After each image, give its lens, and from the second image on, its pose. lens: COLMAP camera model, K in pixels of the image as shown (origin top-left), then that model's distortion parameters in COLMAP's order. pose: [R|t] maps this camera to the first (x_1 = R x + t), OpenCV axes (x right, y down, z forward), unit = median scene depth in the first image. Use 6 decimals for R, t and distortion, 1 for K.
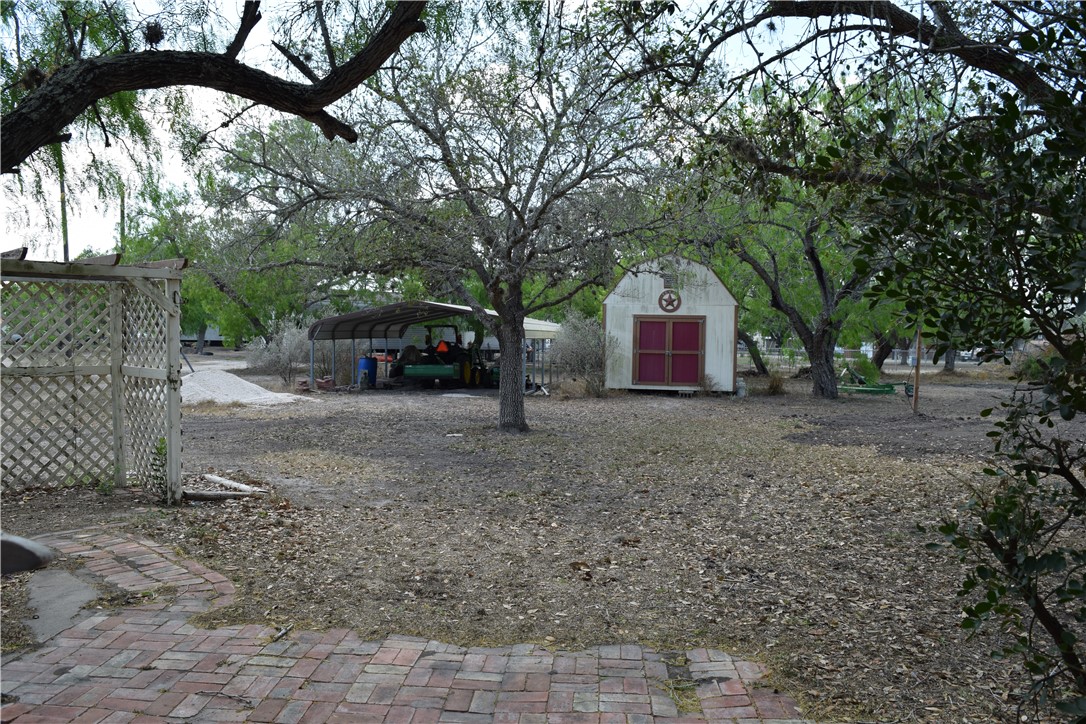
lens RADIAL K [[855.1, 0, 543.0], [0, 855.1, 359.1], [0, 0, 1]] dist [-0.092633, 0.020768]
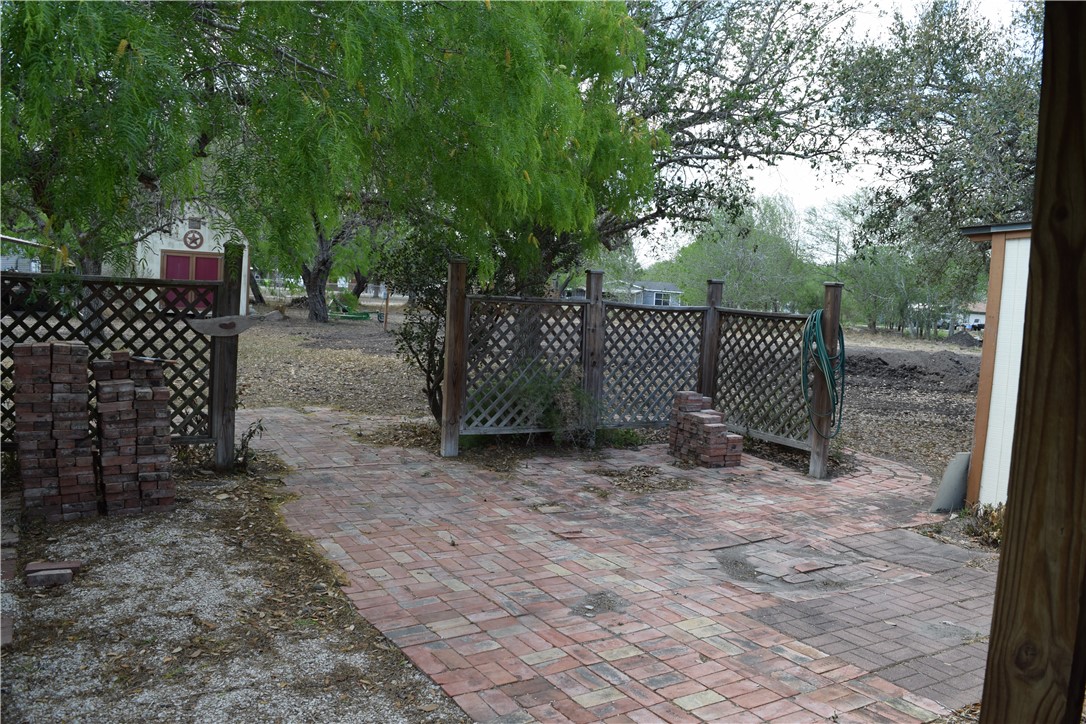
lens RADIAL K [[855.1, 0, 542.4], [0, 855.1, 361.4], [0, 0, 1]] dist [-0.092633, 0.020768]
pose [[0.825536, -0.016062, 0.564120, -0.109653], [-0.031148, 0.996774, 0.073963, 0.000037], [-0.563489, -0.078630, 0.822373, -0.245633]]
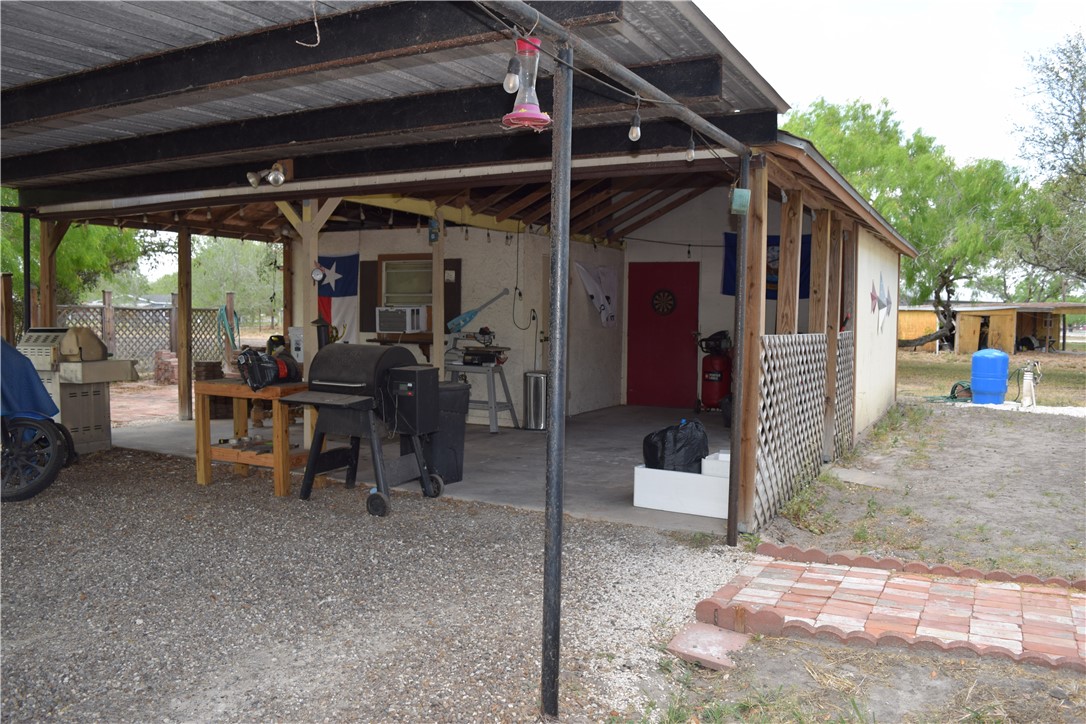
lens RADIAL K [[855.1, 0, 544.8], [0, 855.1, 362.7], [0, 0, 1]] dist [-0.092633, 0.020768]
pose [[0.409500, -0.061100, 0.910262, -0.447495], [0.011864, 0.998027, 0.061654, 0.011857], [-0.912233, -0.014448, 0.409417, -0.668106]]
